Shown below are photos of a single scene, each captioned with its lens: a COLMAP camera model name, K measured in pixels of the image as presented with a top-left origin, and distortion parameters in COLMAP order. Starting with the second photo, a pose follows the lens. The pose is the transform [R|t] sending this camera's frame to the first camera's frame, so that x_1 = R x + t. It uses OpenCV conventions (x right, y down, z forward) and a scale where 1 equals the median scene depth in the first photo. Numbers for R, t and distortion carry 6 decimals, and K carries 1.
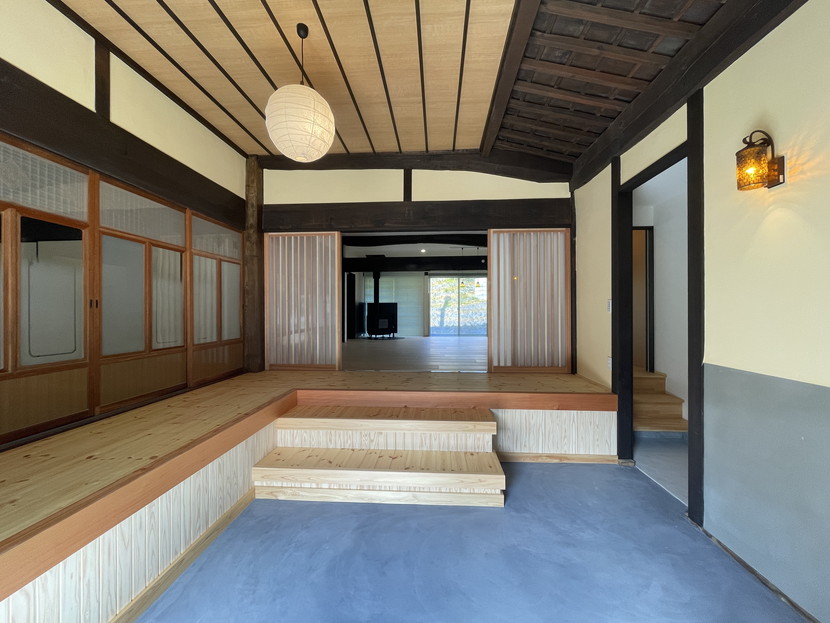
lens RADIAL K [[336.2, 0, 415.0], [0, 336.2, 311.5], [0, 0, 1]] dist [-0.002536, -0.000572]
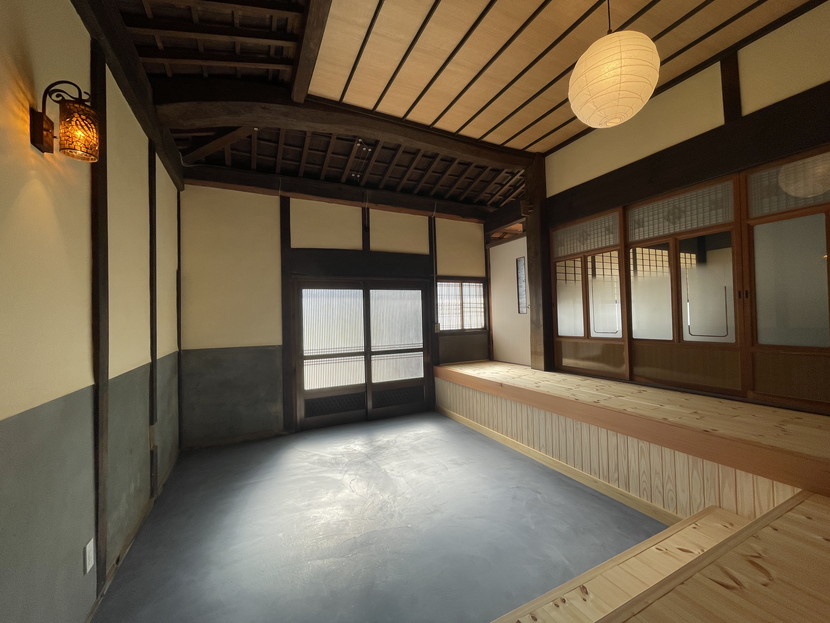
lens RADIAL K [[336.2, 0, 415.0], [0, 336.2, 311.5], [0, 0, 1]] dist [-0.002536, -0.000572]
pose [[-0.867320, 0.018951, -0.497391, 0.421753], [0.030185, 0.999438, -0.014555, 0.014030], [0.496835, -0.027638, -0.867405, 1.191518]]
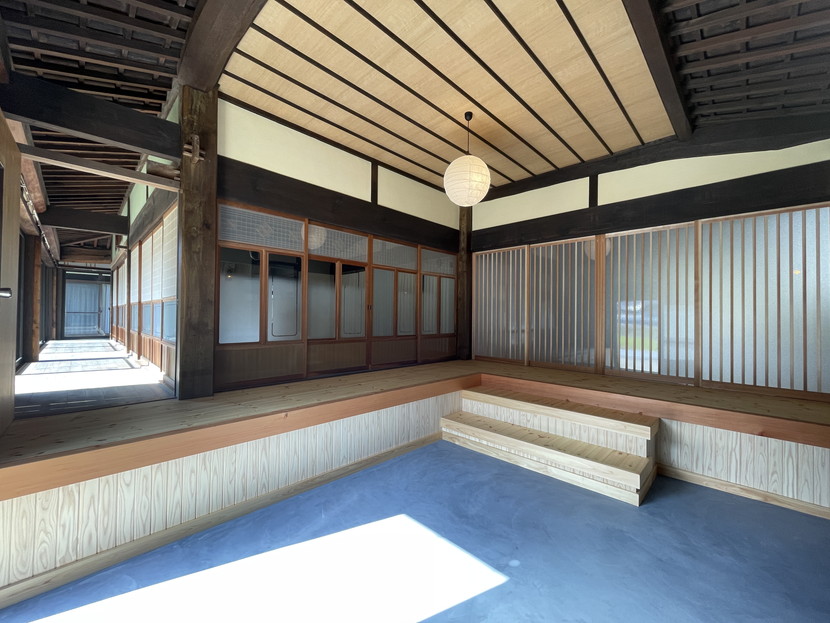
lens RADIAL K [[336.2, 0, 415.0], [0, 336.2, 311.5], [0, 0, 1]] dist [-0.002536, -0.000572]
pose [[0.756370, 0.002600, -0.654138, 0.349602], [-0.014158, 0.999823, -0.012397, 0.016098], [0.653990, 0.018638, 0.756273, -0.177658]]
